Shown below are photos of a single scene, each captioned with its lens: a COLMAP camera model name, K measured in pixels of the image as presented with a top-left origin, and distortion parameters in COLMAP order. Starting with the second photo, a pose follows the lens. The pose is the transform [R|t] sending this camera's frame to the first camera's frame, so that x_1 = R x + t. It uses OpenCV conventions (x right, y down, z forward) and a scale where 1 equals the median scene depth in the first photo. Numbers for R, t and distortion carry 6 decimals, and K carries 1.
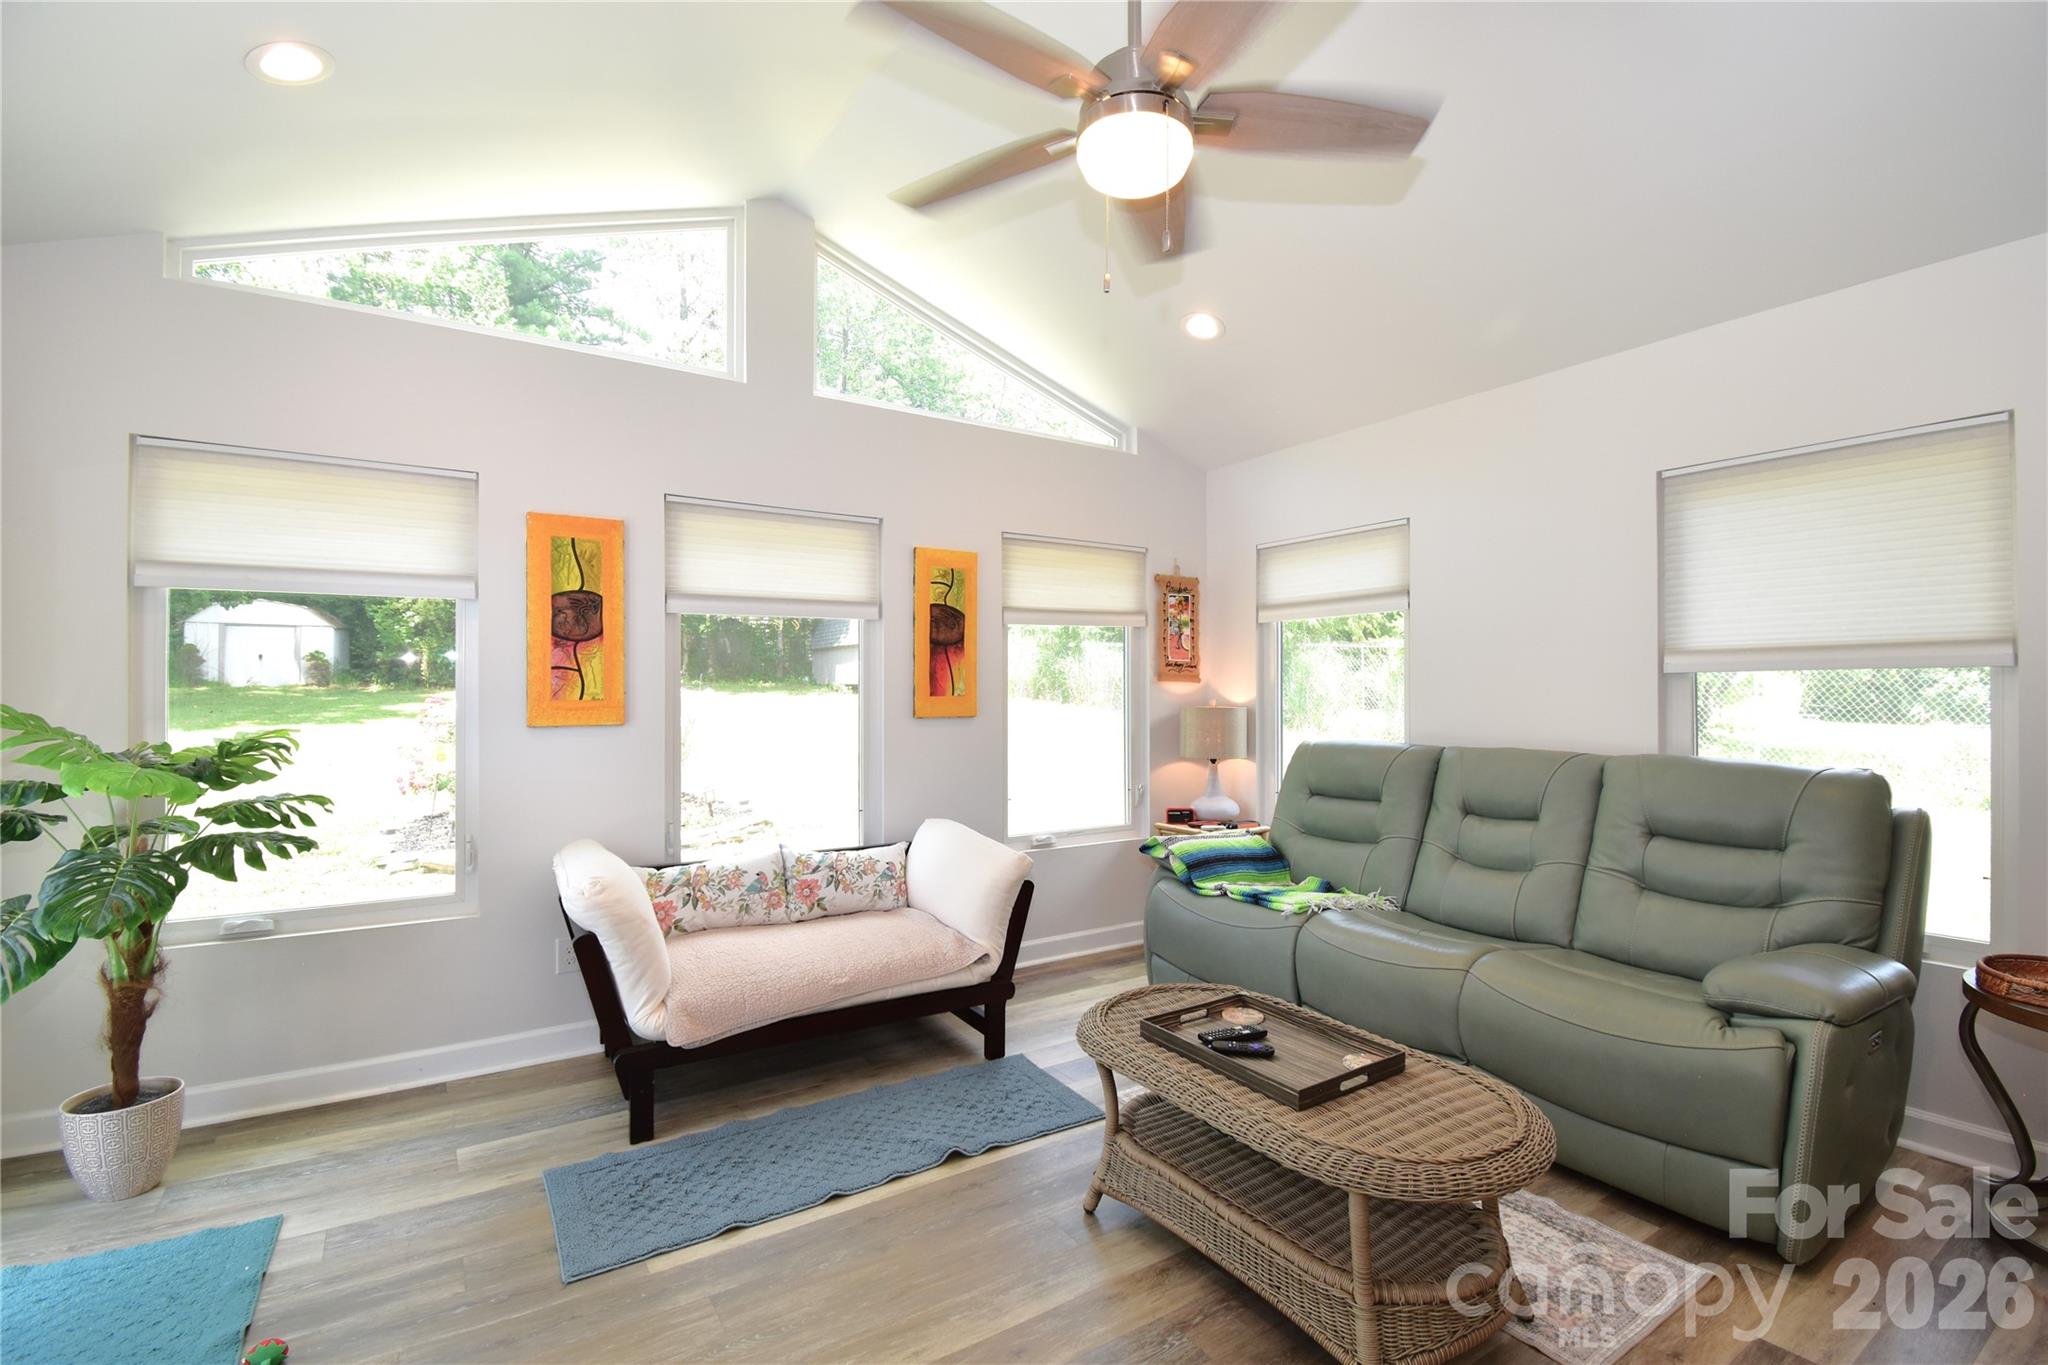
lens RADIAL K [[929.3, 0, 1050.4], [0, 929.3, 671.3], [0, 0, 1]] dist [0.022362, -0.027497]
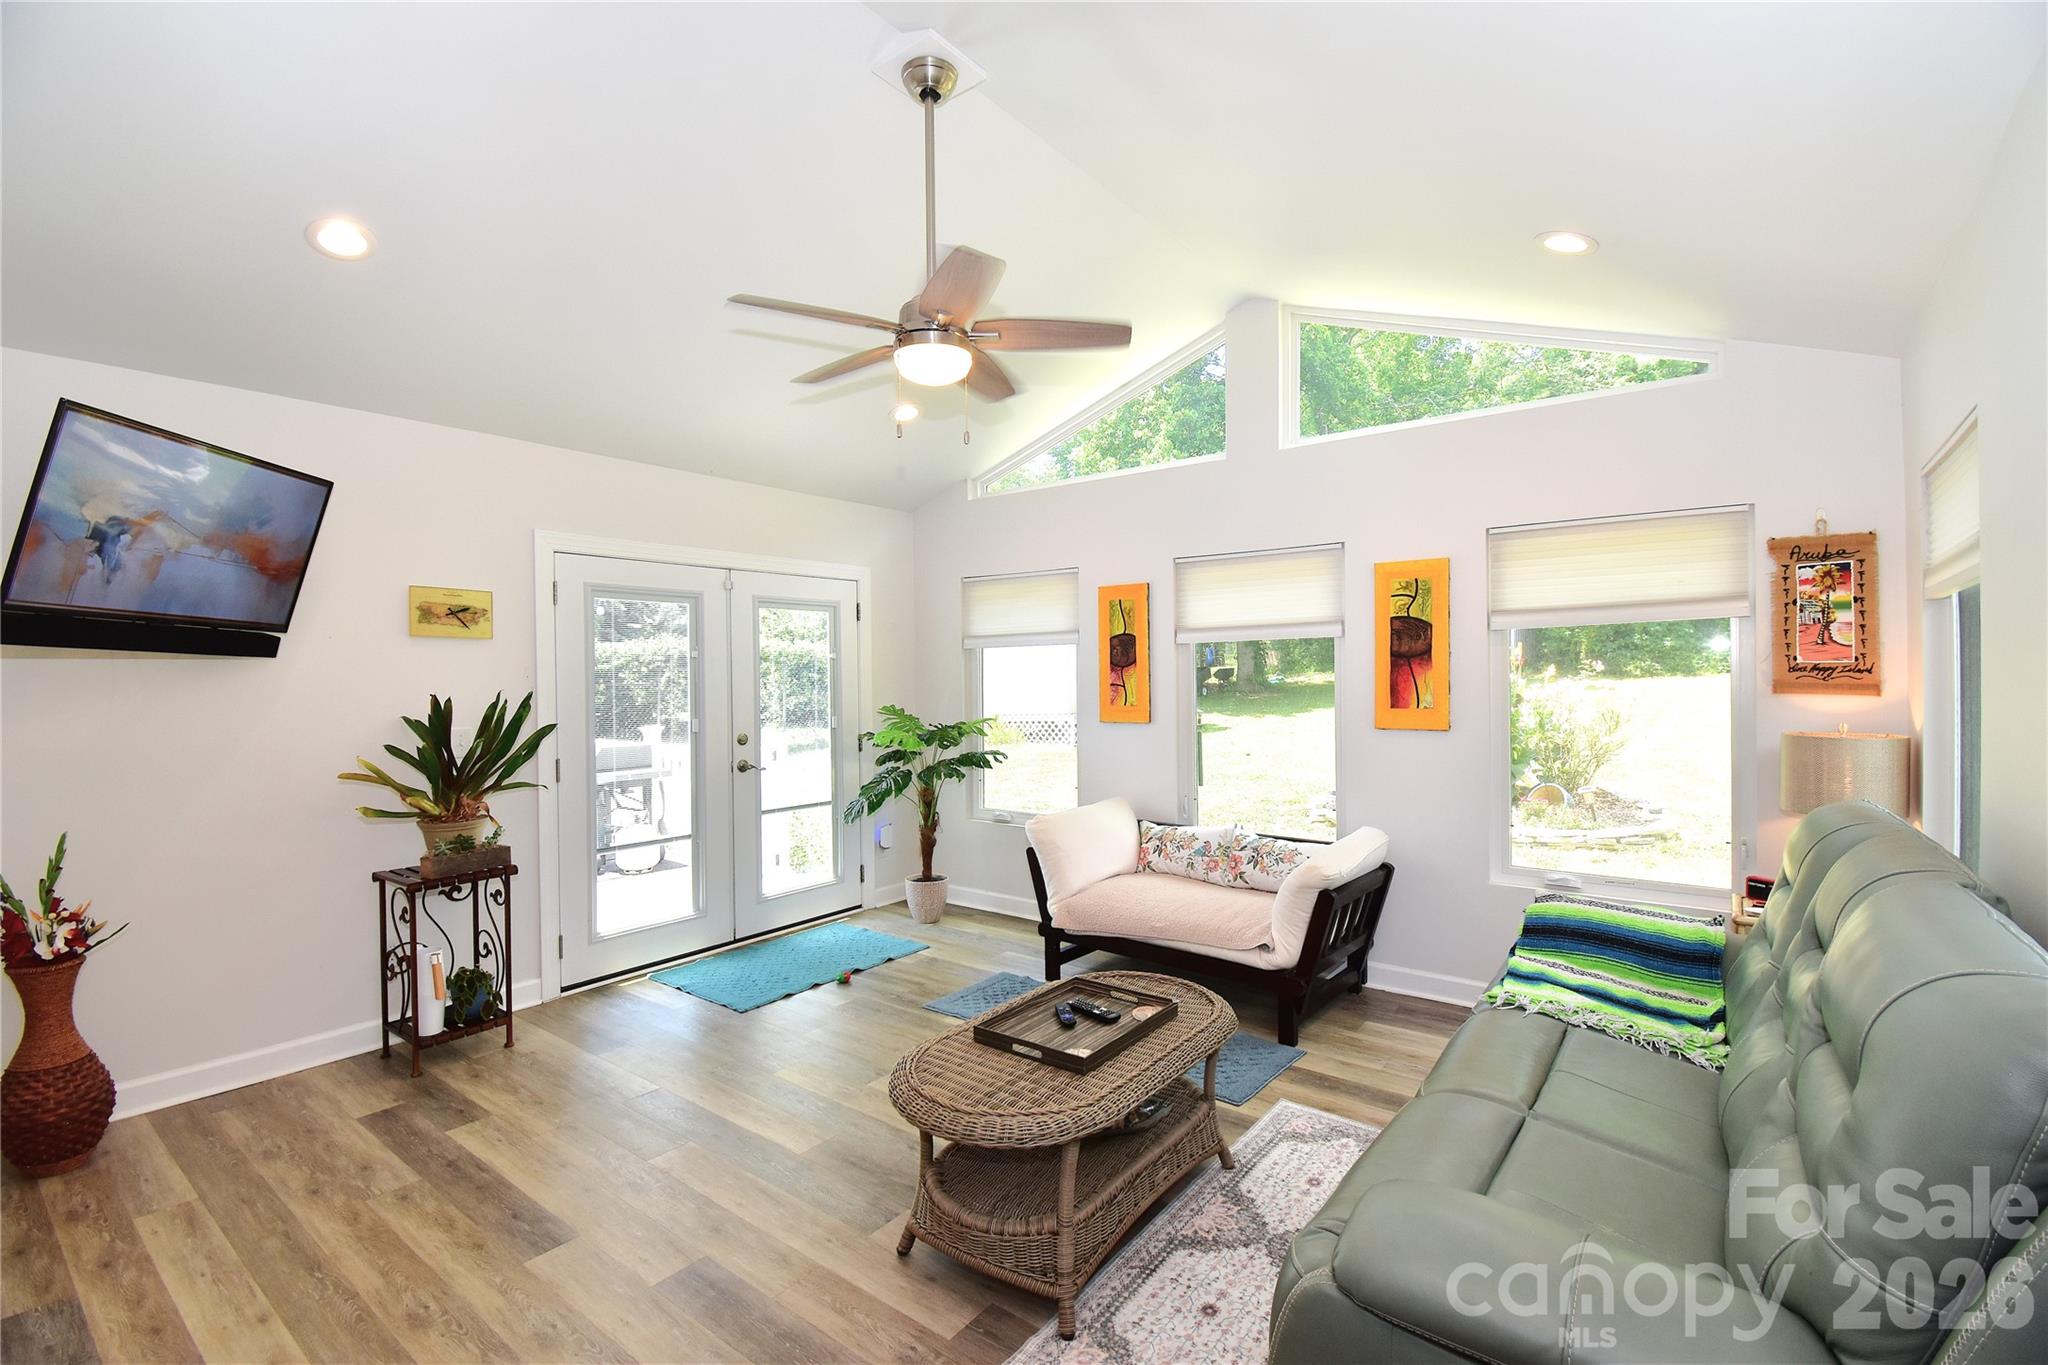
lens RADIAL K [[910.8, 0, 1024.0], [0, 910.8, 682.5], [0, 0, 1]] dist [0.019987, -0.023145]
pose [[0.320540, 0.003210, -0.947229, 0.784344], [0.025987, 0.999588, 0.012181, -0.027282], [0.946878, -0.028520, 0.320325, 0.344017]]
